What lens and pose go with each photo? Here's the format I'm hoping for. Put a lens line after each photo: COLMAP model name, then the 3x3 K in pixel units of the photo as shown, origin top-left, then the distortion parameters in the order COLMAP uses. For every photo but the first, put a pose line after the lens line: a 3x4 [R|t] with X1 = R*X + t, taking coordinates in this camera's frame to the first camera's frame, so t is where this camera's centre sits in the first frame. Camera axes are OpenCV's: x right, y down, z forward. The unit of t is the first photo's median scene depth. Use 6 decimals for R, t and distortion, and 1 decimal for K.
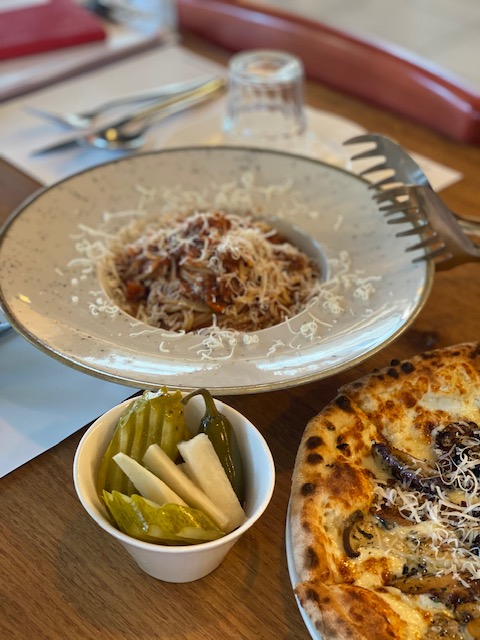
lens RADIAL K [[956.0, 0, 240.0], [0, 956.0, 320.0], [0, 0, 1]] dist [0.066622, 0.000667]
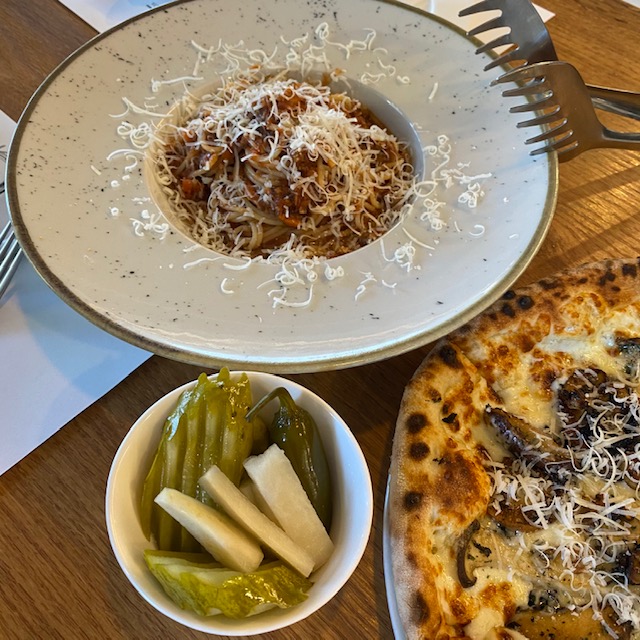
lens RADIAL K [[662.8, 0, 318.4], [0, 662.8, 309.9], [0, 0, 1]] dist [0.080189, -0.221753]
pose [[0.999794, -0.014667, 0.014061, -0.010622], [0.009376, 0.946997, 0.321104, -0.132369], [-0.018025, -0.320906, 0.946939, 0.473940]]
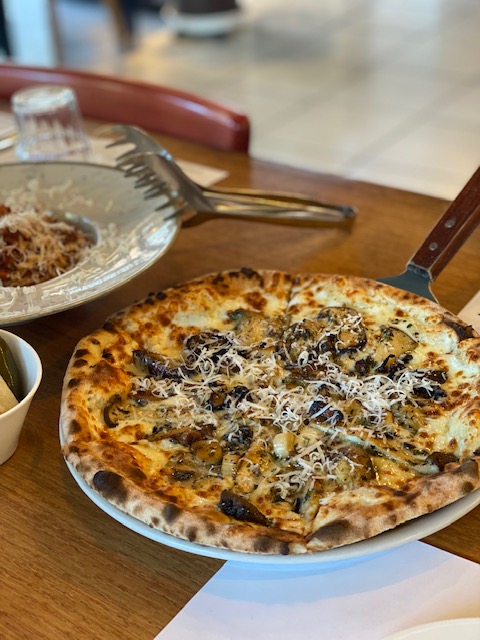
lens RADIAL K [[956.0, 0, 240.0], [0, 956.0, 320.0], [0, 0, 1]] dist [0.066622, 0.000667]
pose [[0.985685, -0.132956, 0.103675, 0.147229], [0.143615, 0.984238, -0.103200, 0.227046], [-0.088320, 0.116612, 0.989243, -0.224749]]
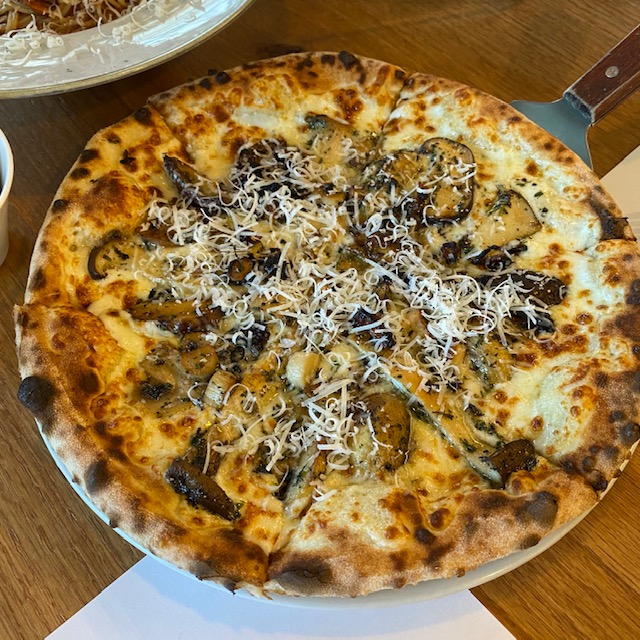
lens RADIAL K [[662.8, 0, 318.4], [0, 662.8, 309.9], [0, 0, 1]] dist [0.080189, -0.221753]
pose [[0.997165, 0.045183, -0.060167, 0.324169], [-0.022397, 0.941620, 0.335932, 0.043617], [0.071833, -0.333632, 0.939963, 0.336115]]
